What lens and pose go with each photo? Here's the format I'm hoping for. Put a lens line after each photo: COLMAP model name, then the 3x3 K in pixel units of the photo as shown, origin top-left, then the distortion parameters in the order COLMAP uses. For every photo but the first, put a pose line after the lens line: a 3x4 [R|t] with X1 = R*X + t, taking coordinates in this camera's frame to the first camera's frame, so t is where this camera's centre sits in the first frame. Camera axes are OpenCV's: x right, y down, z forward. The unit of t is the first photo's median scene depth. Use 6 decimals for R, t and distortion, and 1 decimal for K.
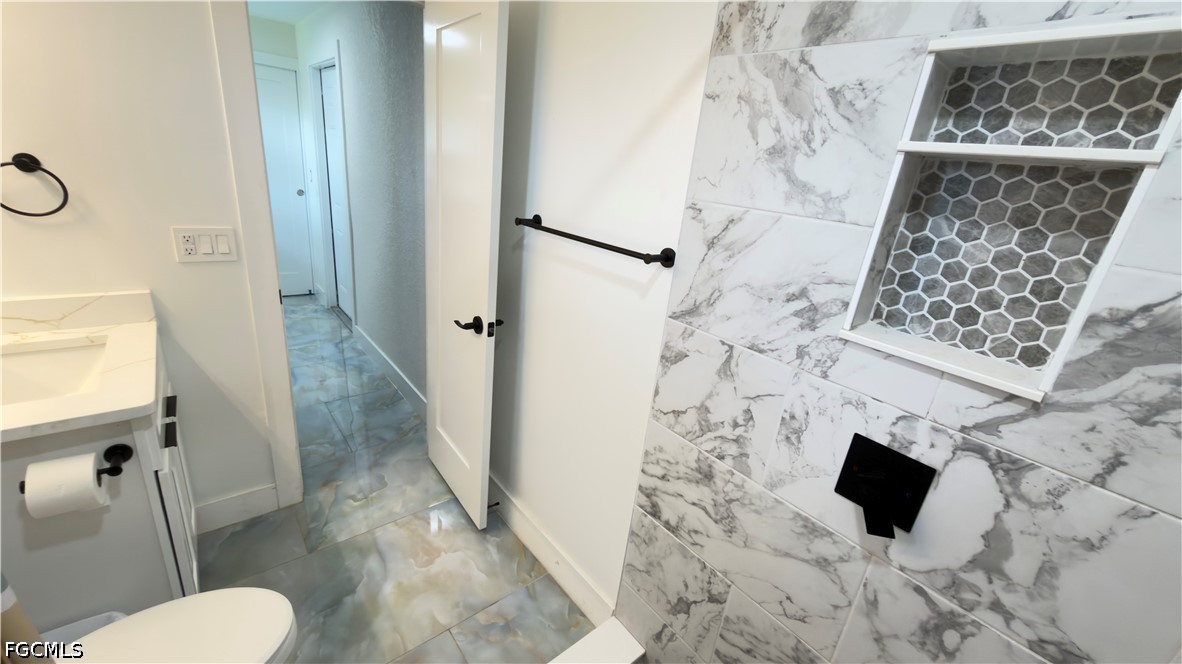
lens RADIAL K [[469.4, 0, 591.8], [0, 469.4, 335.3], [0, 0, 1]] dist [-0.001807, 0.000433]
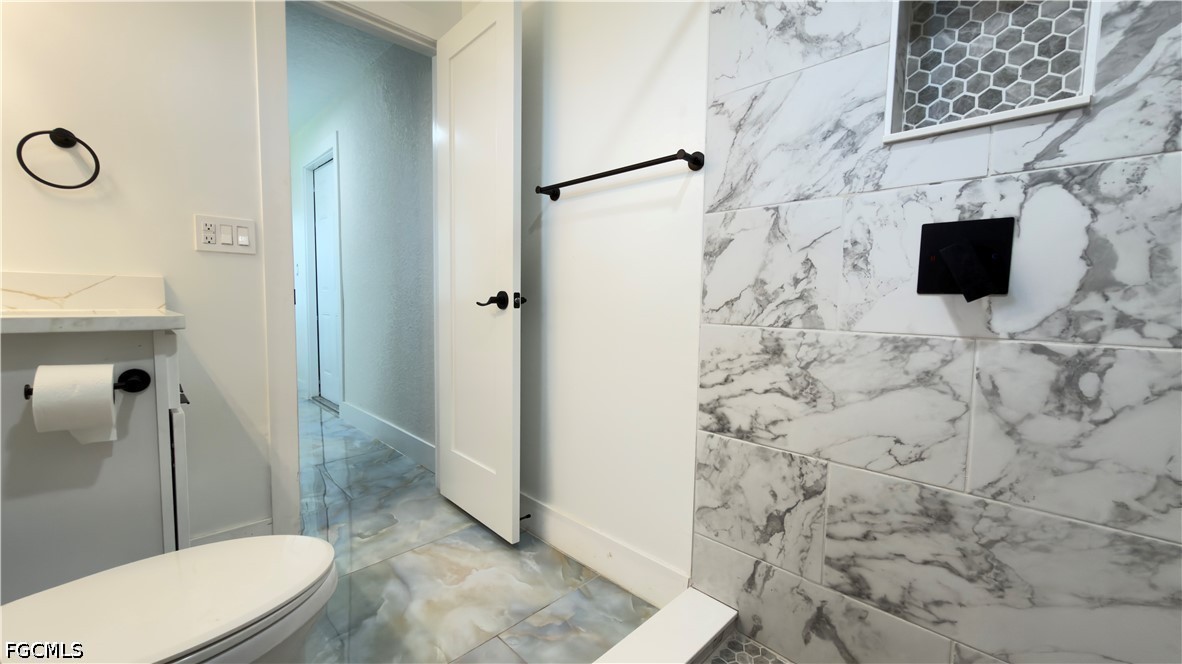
lens RADIAL K [[469.4, 0, 591.8], [0, 469.4, 335.3], [0, 0, 1]] dist [-0.001807, 0.000433]
pose [[0.991802, -0.100946, 0.078355, -0.217746], [0.117833, 0.959708, -0.255099, 0.504335], [-0.049446, 0.262240, 0.963735, 0.084067]]
